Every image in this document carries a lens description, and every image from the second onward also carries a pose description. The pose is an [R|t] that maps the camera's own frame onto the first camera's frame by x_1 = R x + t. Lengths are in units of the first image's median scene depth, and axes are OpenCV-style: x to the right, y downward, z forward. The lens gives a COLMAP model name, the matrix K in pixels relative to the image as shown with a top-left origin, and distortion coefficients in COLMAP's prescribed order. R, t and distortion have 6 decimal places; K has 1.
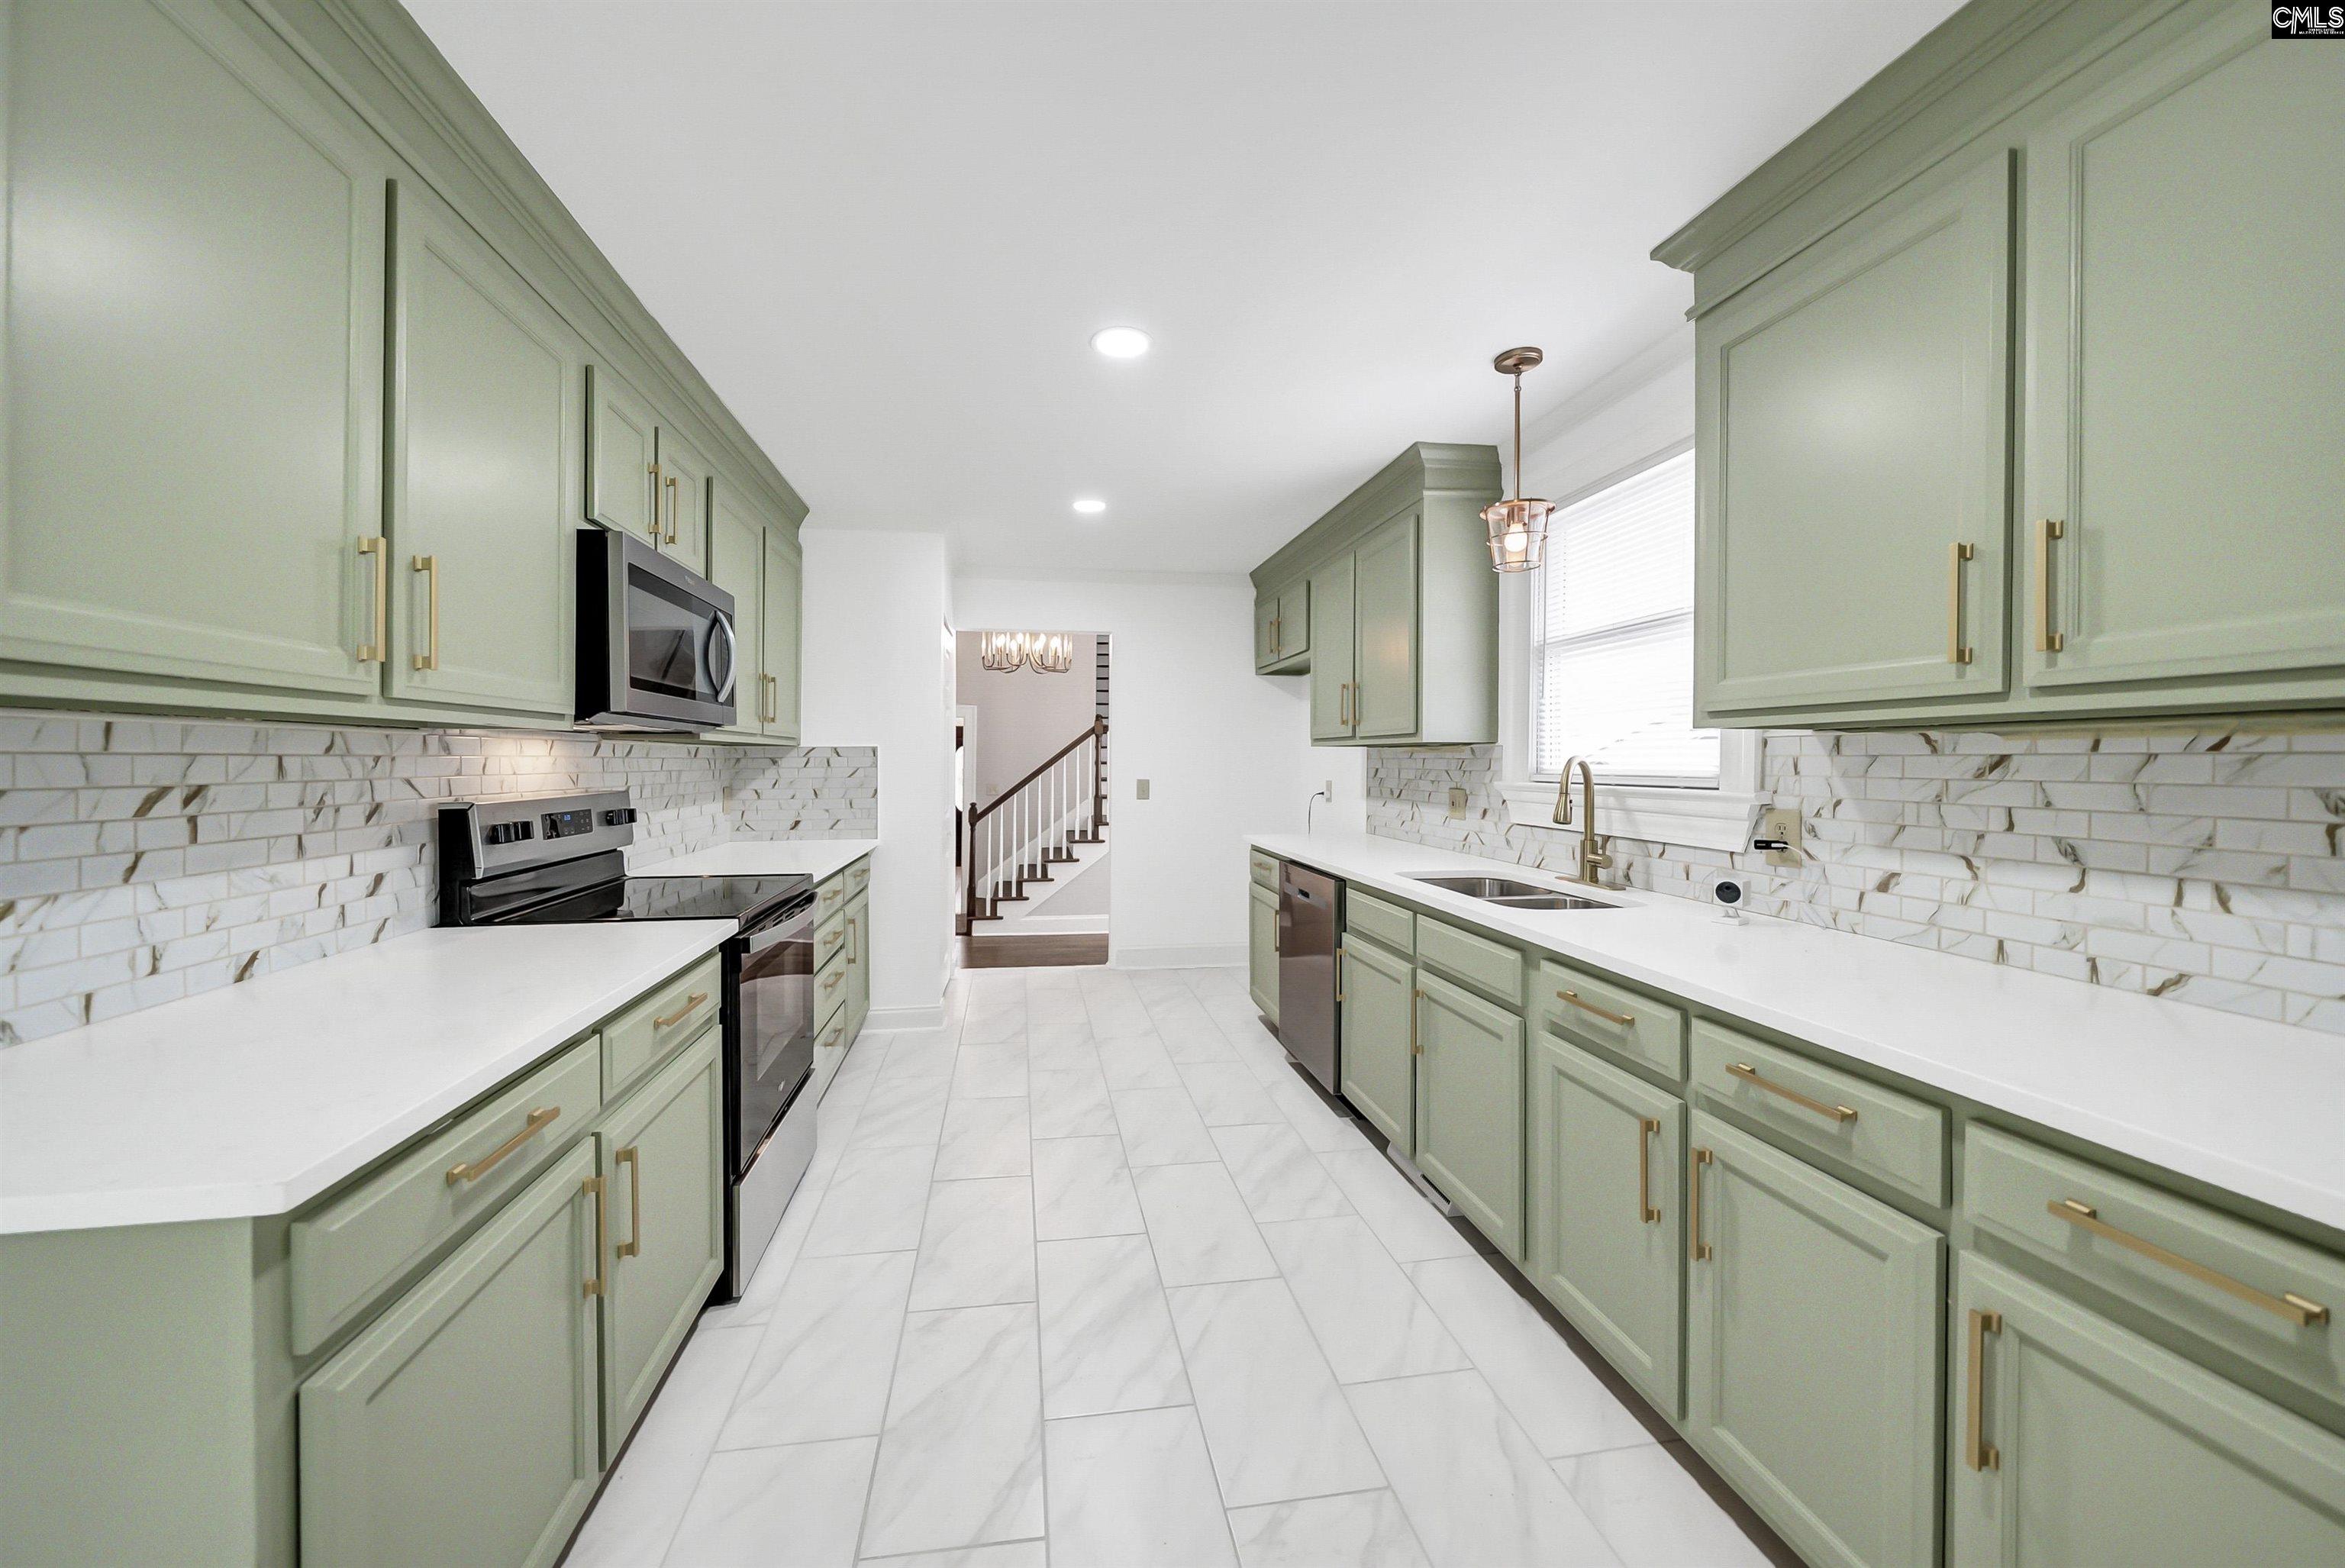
lens RADIAL K [[844.3, 0, 1192.1], [0, 844.3, 766.2], [0, 0, 1]] dist [-0.003661, -0.000191]
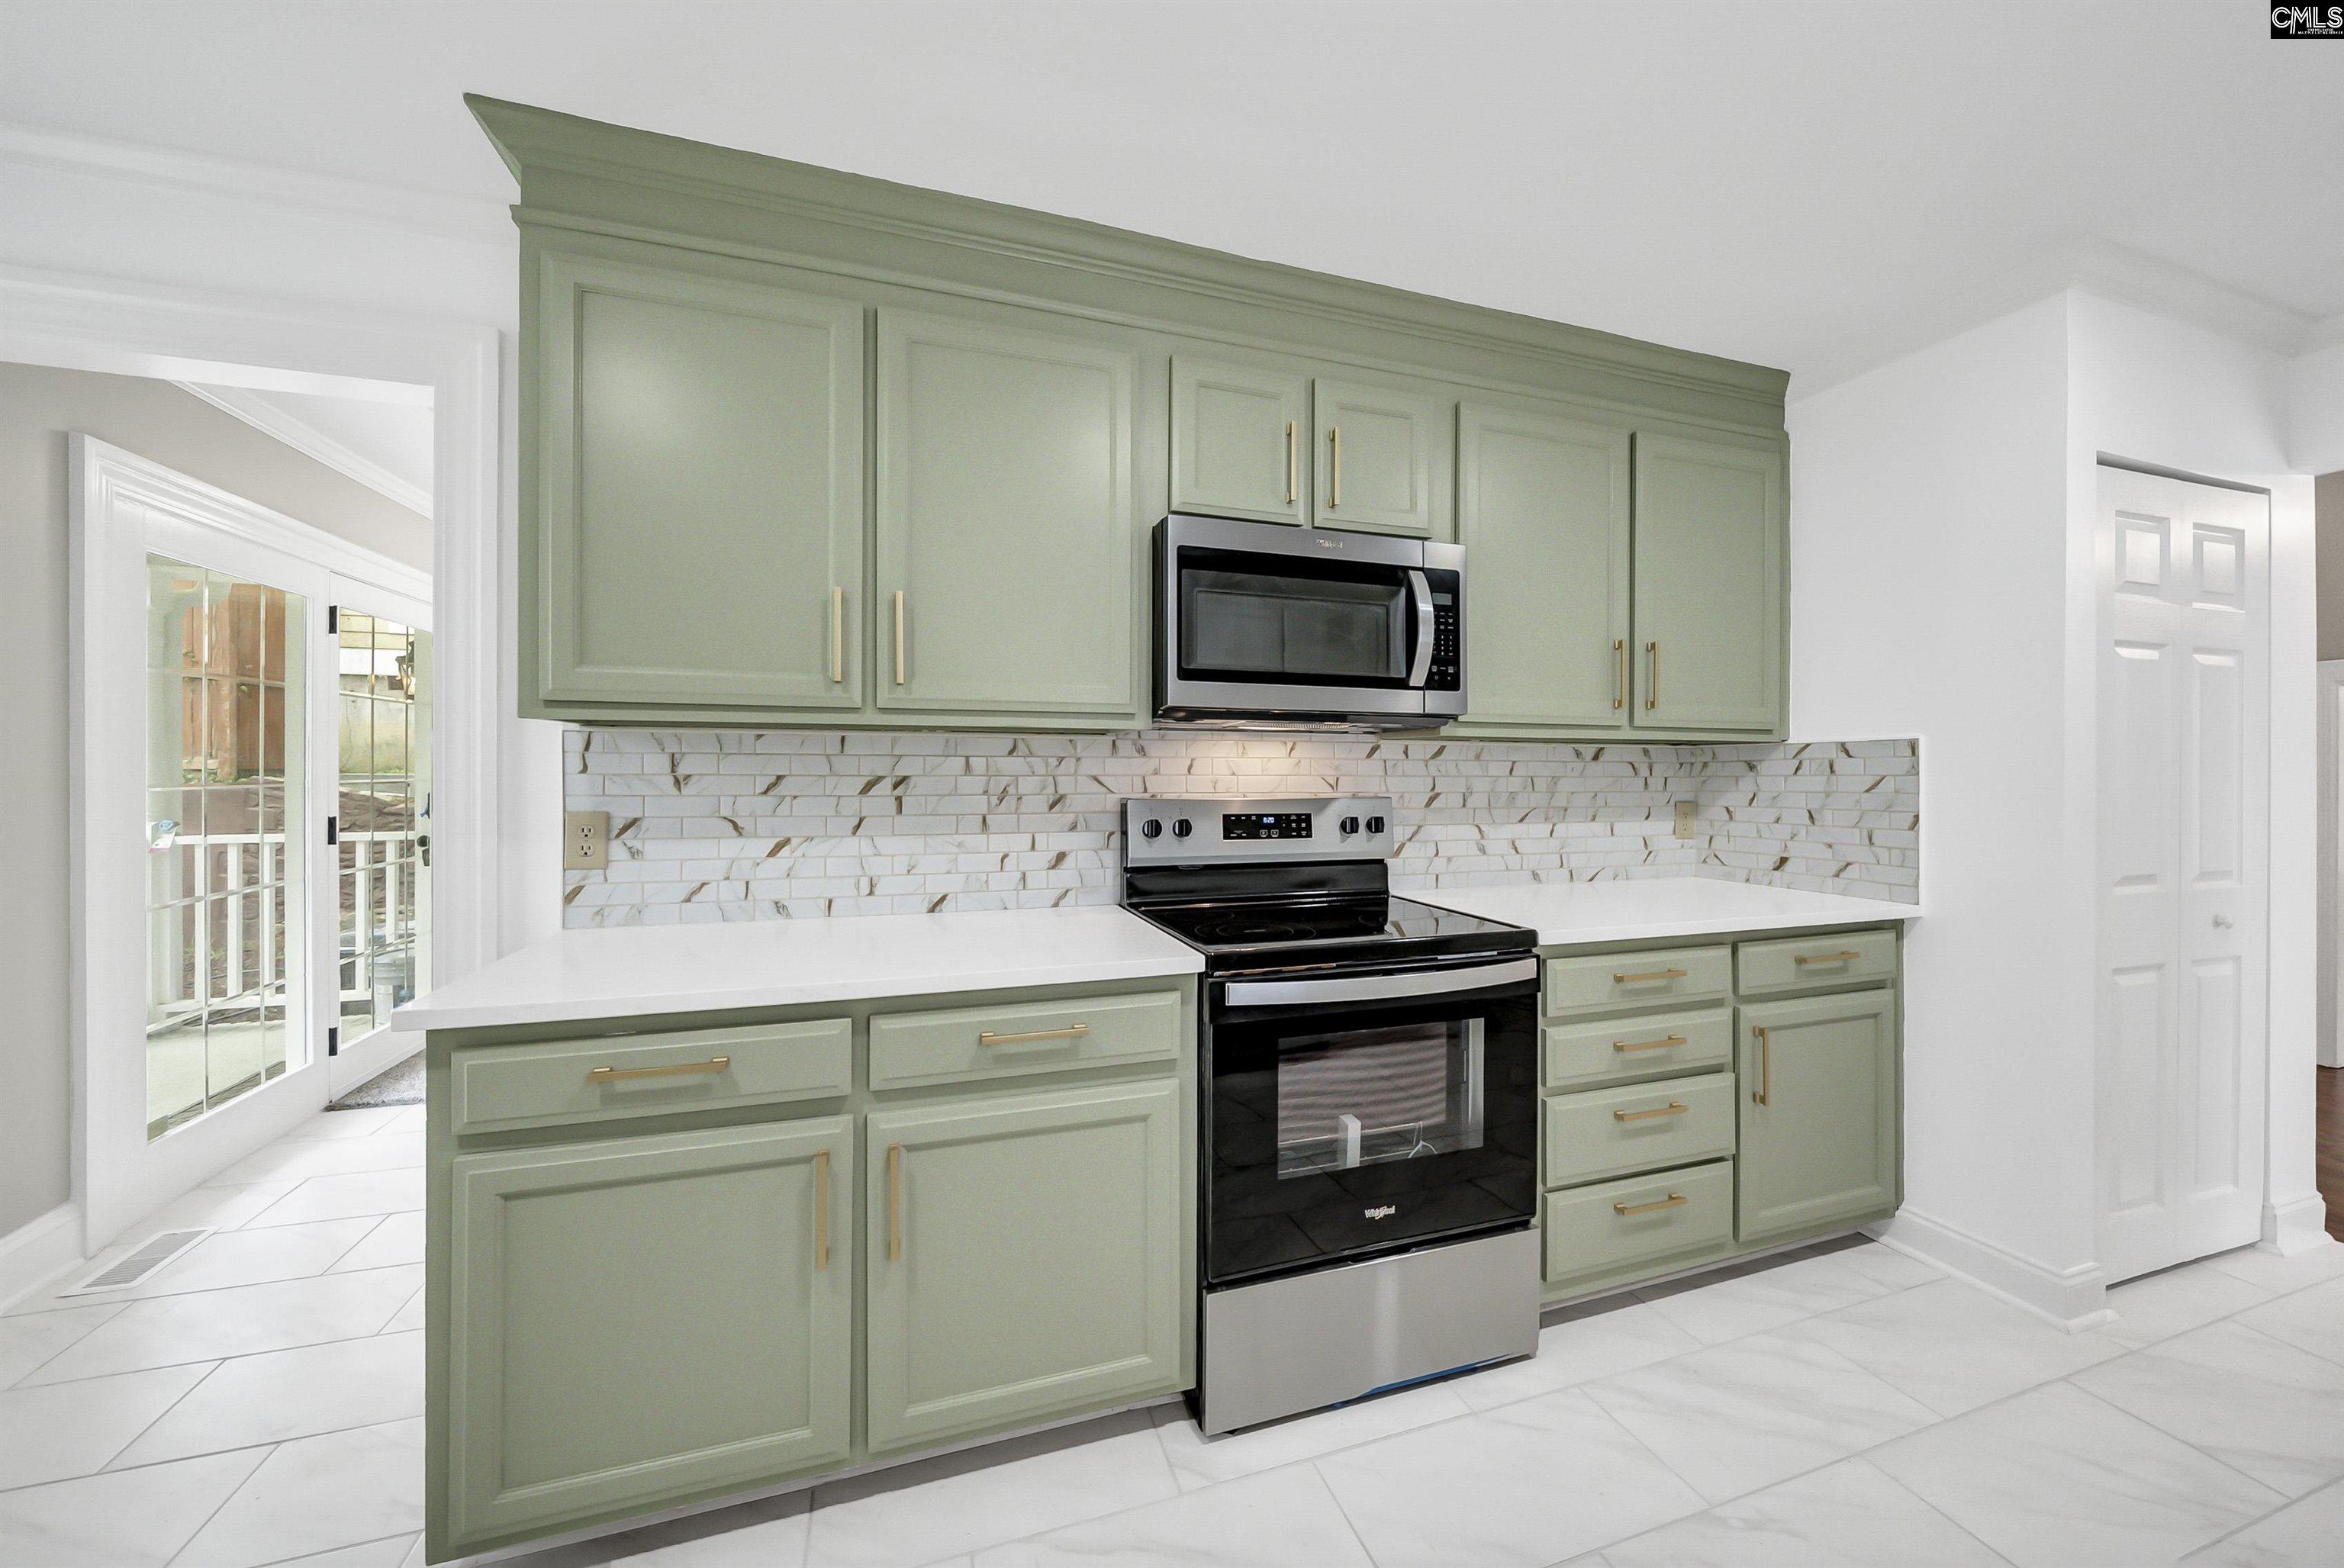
lens RADIAL K [[843.9, 0, 1146.3], [0, 843.9, 764.5], [0, 0, 1]] dist [-0.003661, -0.000191]
pose [[0.101075, -0.008827, -0.994840, 0.287787], [-0.009815, 0.999903, -0.009870, 0.010106], [0.994830, 0.010761, 0.100979, 1.005858]]
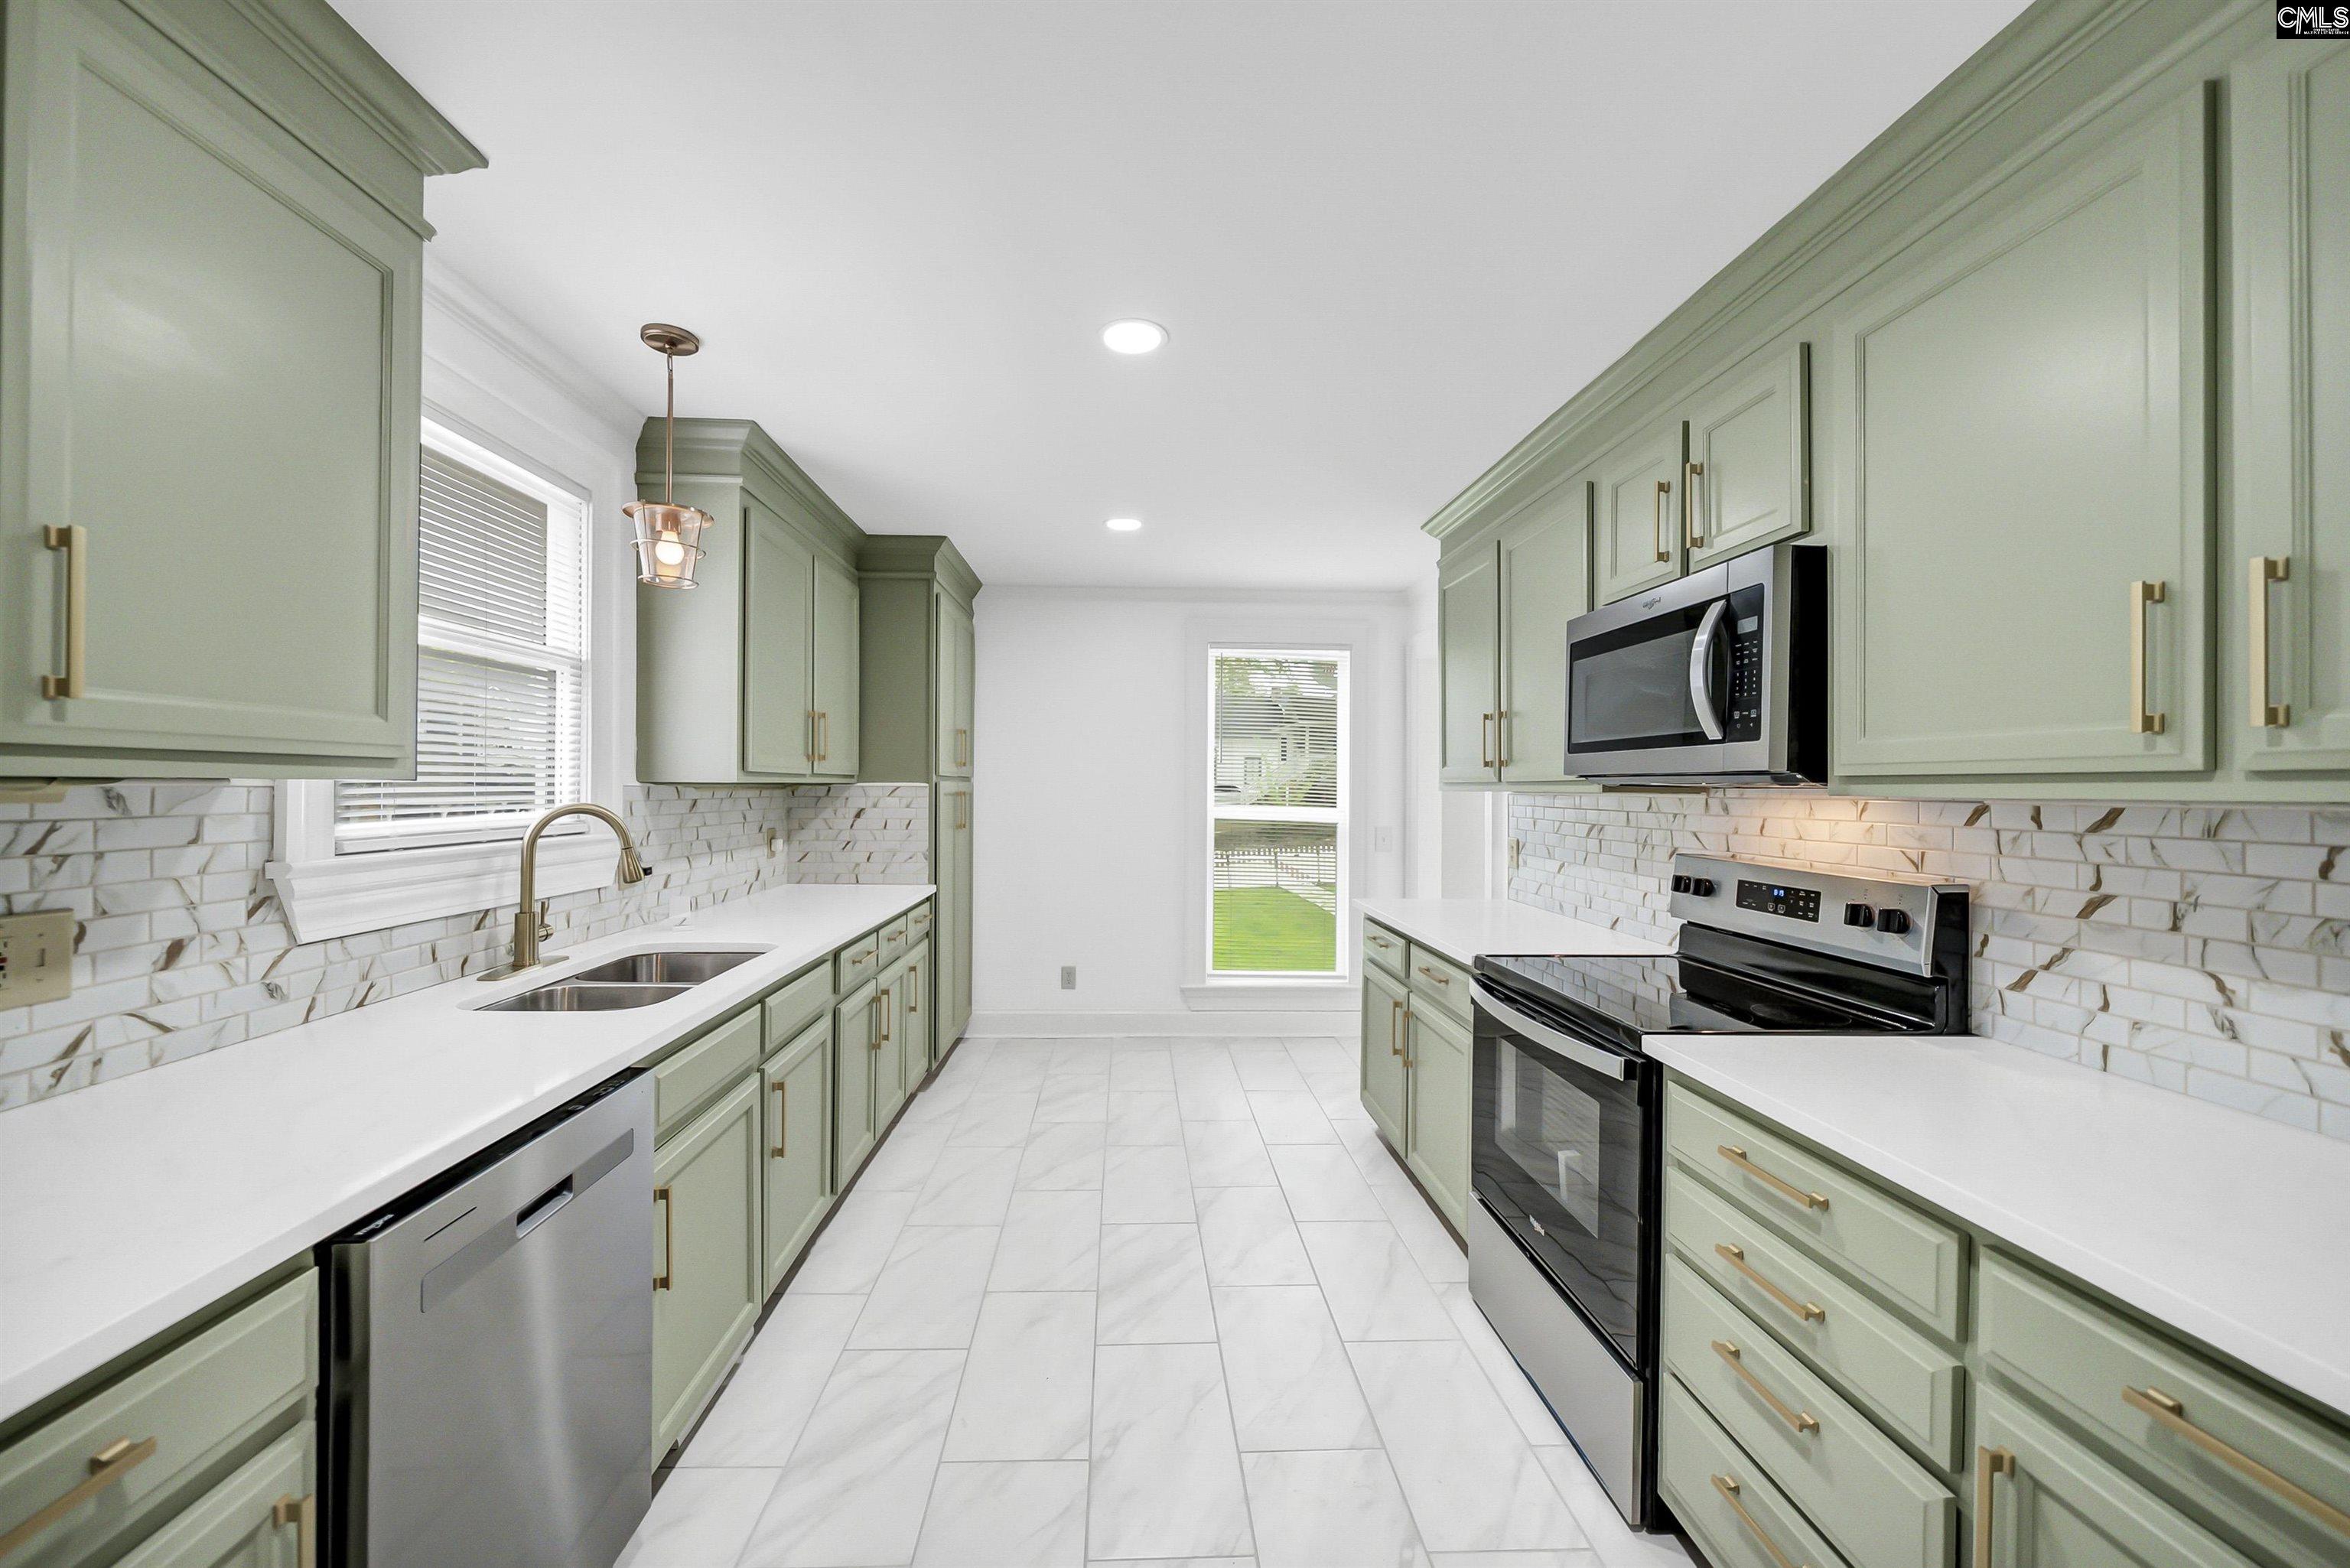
lens RADIAL K [[886.1, 0, 1165.2], [0, 886.1, 787.0], [0, 0, 1]] dist [0.000184, 0.000015]
pose [[-0.987671, -0.009570, 0.156250, -0.363334], [-0.008703, 0.999943, 0.006232, -0.058821], [-0.156301, 0.004796, -0.987698, 2.604519]]
